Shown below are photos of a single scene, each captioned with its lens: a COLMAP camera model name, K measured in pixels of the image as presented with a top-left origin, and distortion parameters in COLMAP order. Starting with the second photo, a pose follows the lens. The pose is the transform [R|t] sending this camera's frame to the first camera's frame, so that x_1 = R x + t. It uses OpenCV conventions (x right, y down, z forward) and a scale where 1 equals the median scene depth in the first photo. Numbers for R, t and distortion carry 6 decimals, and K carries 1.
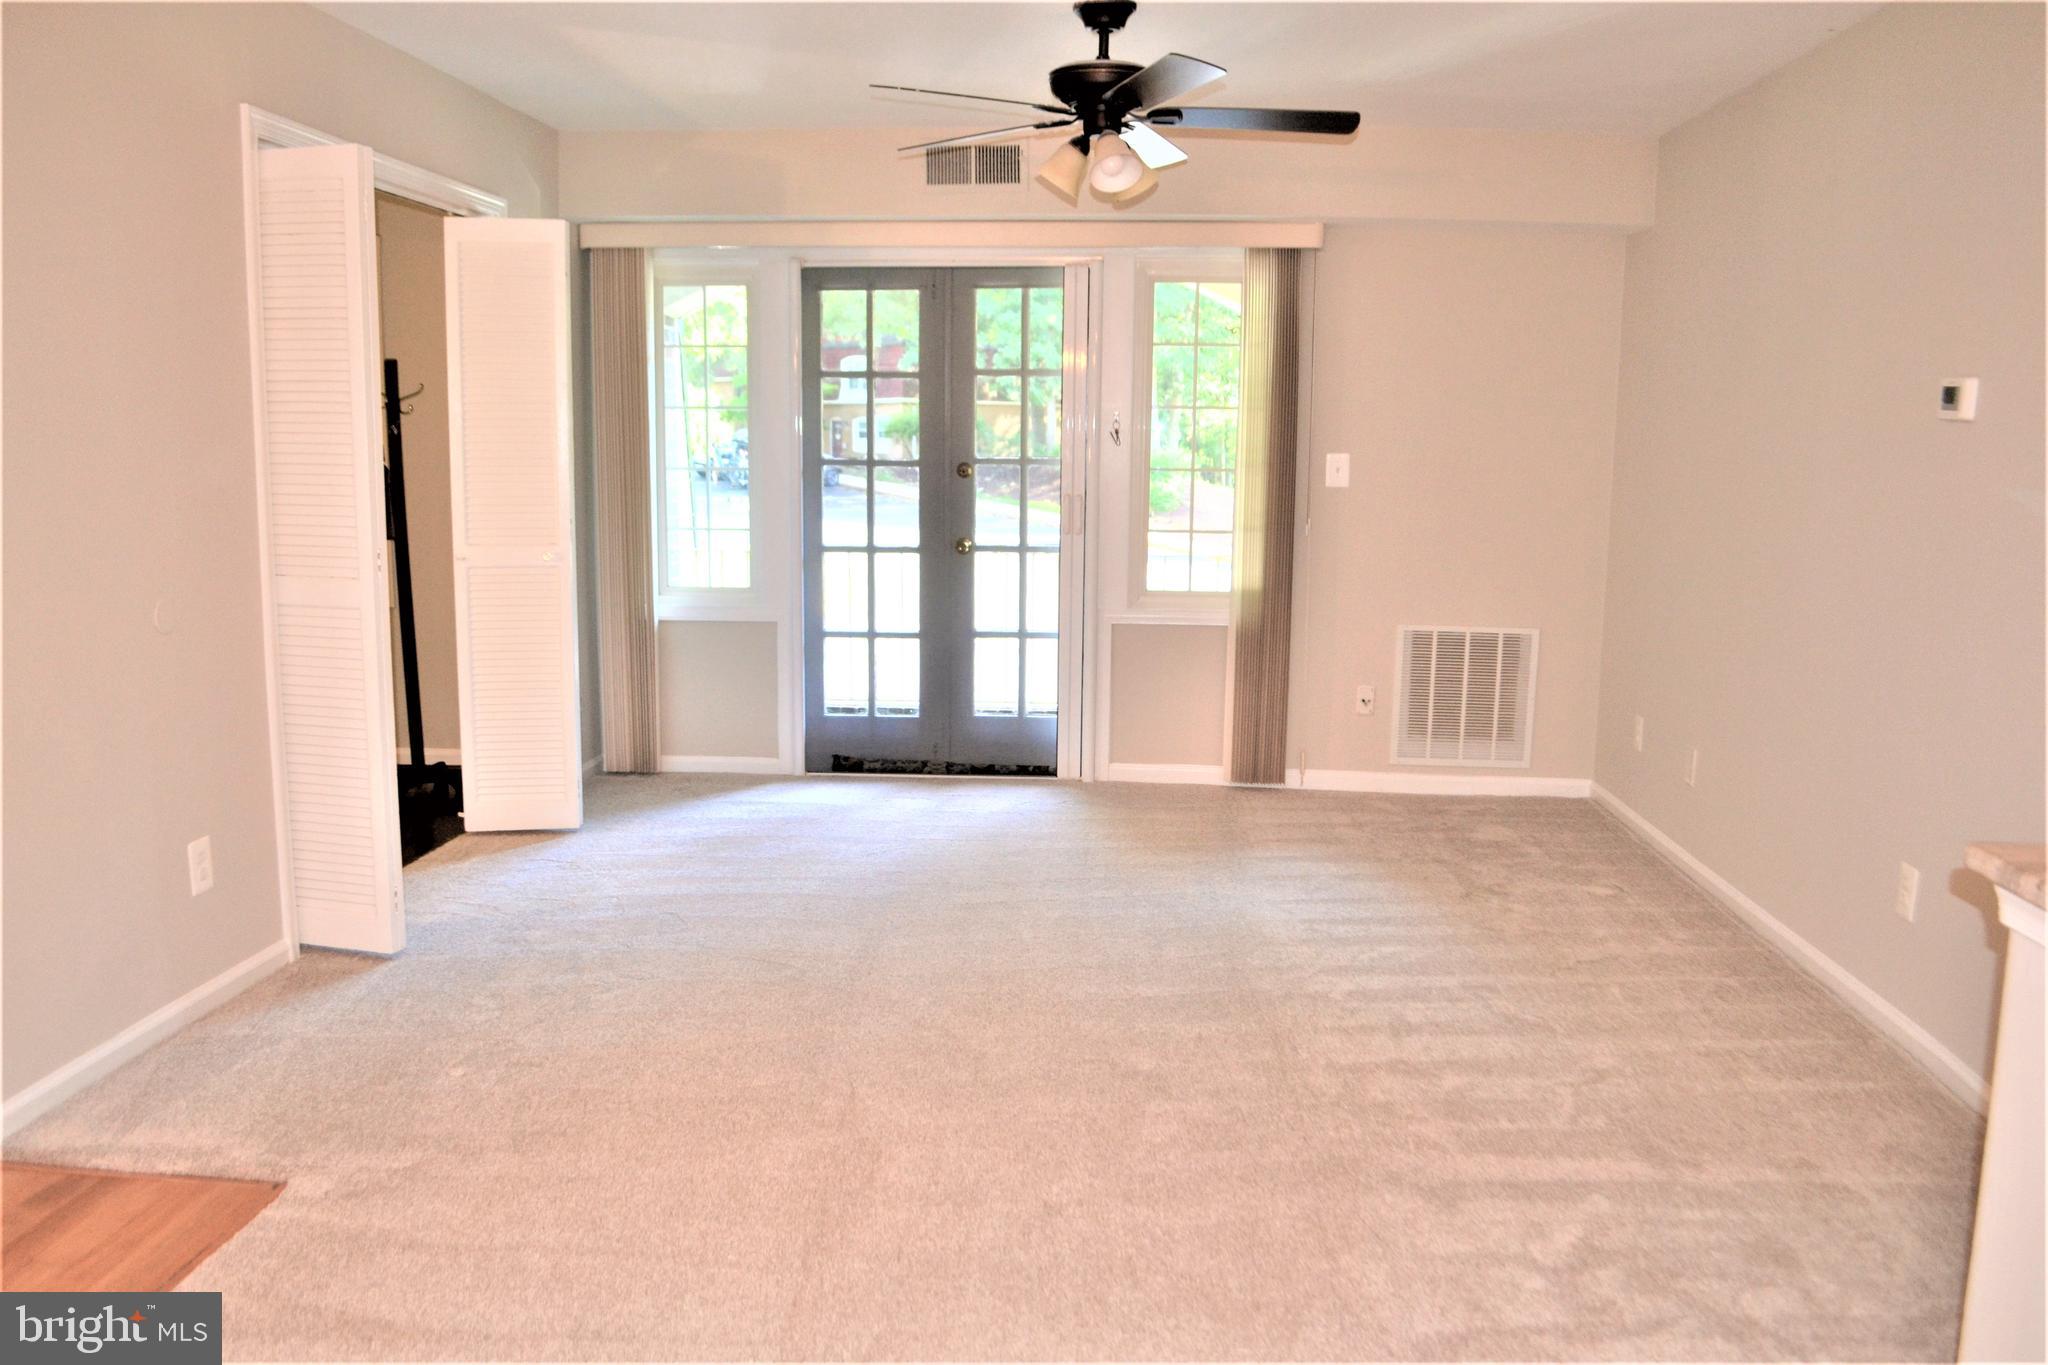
lens RADIAL K [[1630.1, 0, 1031.8], [0, 1630.1, 702.4], [0, 0, 1]] dist [-0.076632, -0.000477]
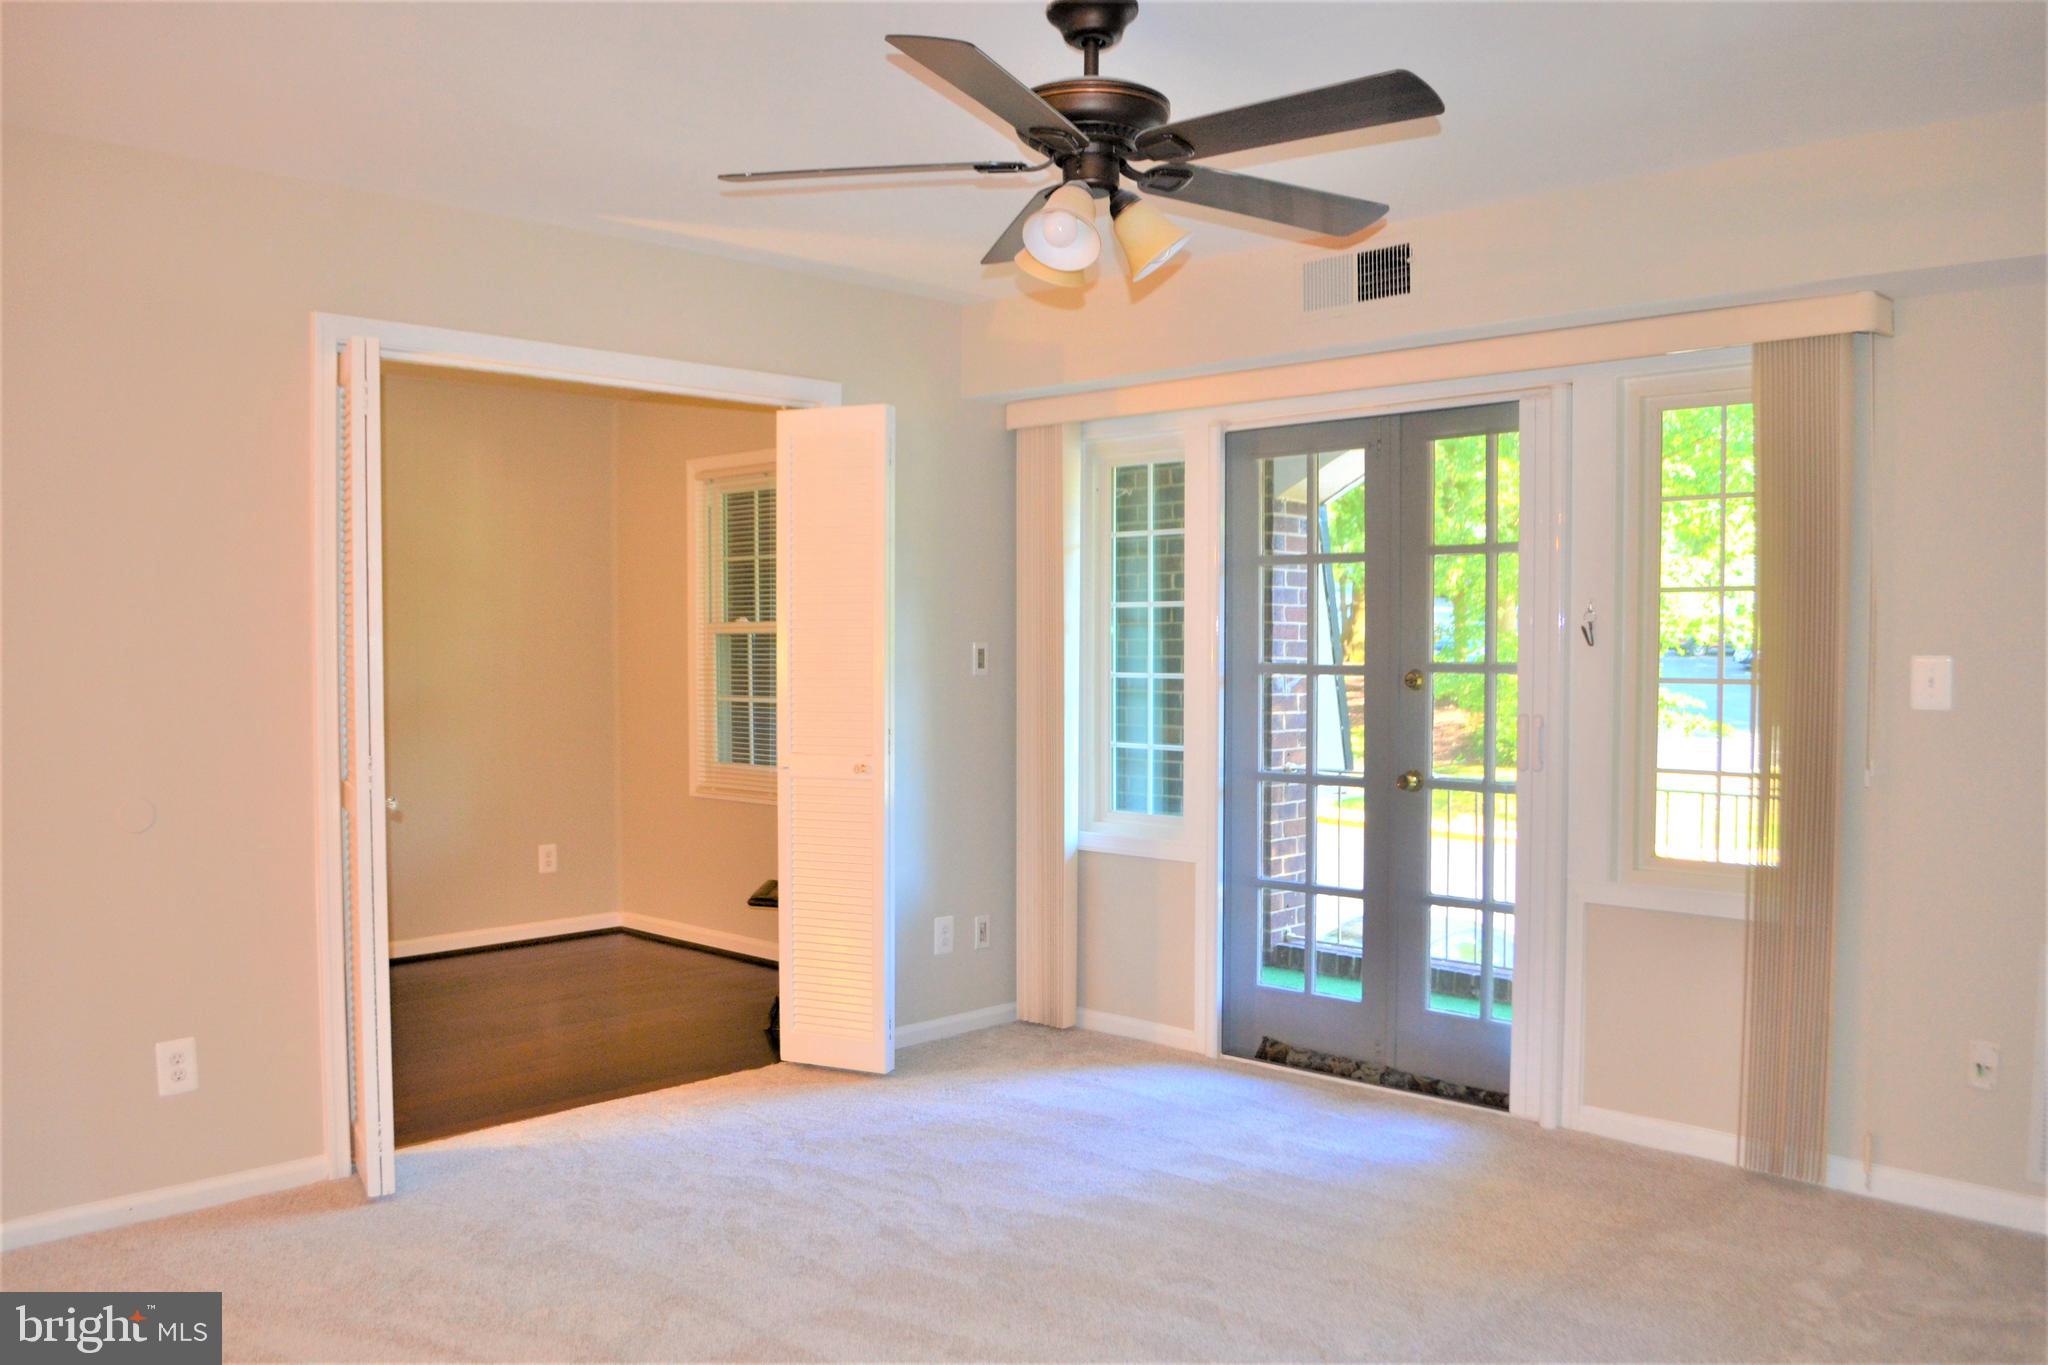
lens RADIAL K [[1630.1, 0, 1027.2], [0, 1630.1, 703.8], [0, 0, 1]] dist [-0.076632, -0.000477]
pose [[0.769375, 0.014120, -0.638641, 0.334419], [-0.092989, 0.991582, -0.090101, -0.053275], [0.631992, 0.128708, 0.764212, 0.354351]]
